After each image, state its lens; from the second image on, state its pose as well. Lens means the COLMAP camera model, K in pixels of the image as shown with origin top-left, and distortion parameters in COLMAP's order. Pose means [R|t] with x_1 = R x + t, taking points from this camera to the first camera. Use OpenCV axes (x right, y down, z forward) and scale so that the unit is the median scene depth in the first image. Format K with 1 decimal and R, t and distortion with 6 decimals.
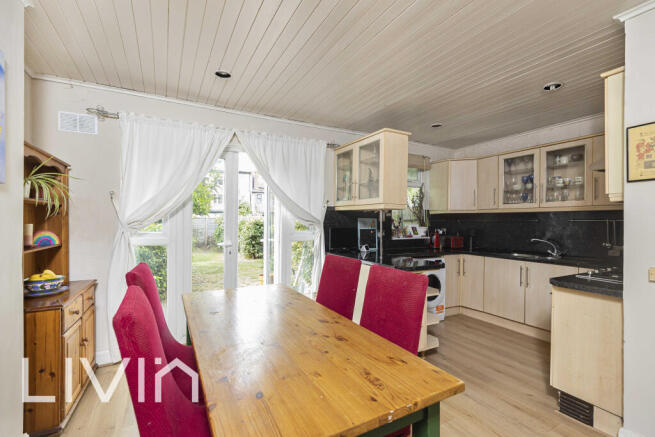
lens RADIAL K [[299.8, 0, 327.5], [0, 299.8, 218.5], [0, 0, 1]] dist [0.030268, 0.000076]
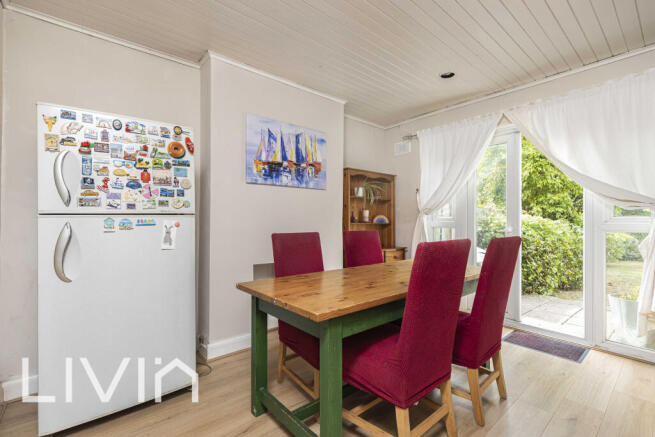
lens RADIAL K [[296.8, 0, 327.5], [0, 296.8, 218.5], [0, 0, 1]] dist [-0.000824, -0.000101]
pose [[0.200207, -0.012284, -0.979677, 0.614774], [-0.001497, 0.999916, -0.012843, 0.076207], [0.979752, 0.004038, 0.200172, 0.320961]]
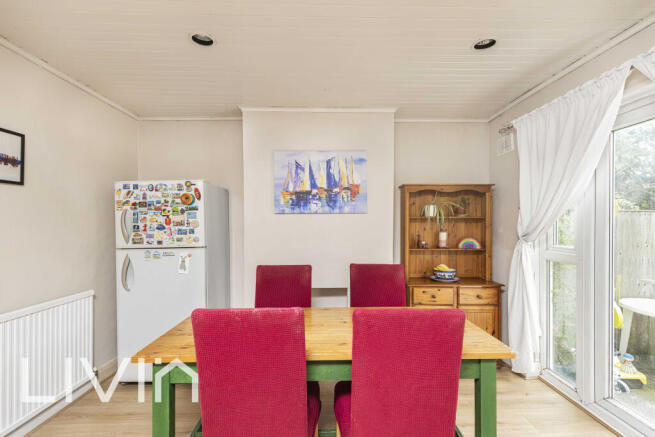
lens RADIAL K [[302.9, 0, 327.5], [0, 302.9, 218.5], [0, 0, 1]] dist [0.000641, 0.000058]
pose [[-0.461904, -0.014897, -0.886805, 0.491422], [0.001276, 0.999847, -0.017461, -0.018352], [0.886929, -0.009197, -0.461814, 0.948891]]
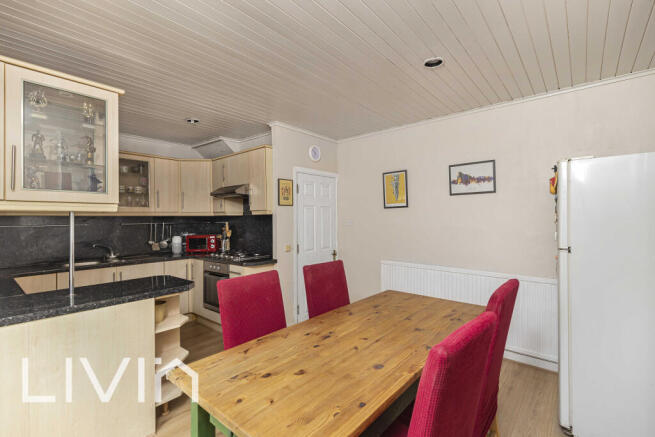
lens RADIAL K [[296.8, 0, 327.5], [0, 296.8, 218.5], [0, 0, 1]] dist [-0.000824, -0.000101]
pose [[-0.358665, 0.003437, 0.933460, -0.646722], [-0.002507, 0.999986, -0.004645, -0.012981], [-0.933463, -0.004006, -0.358651, 0.916129]]
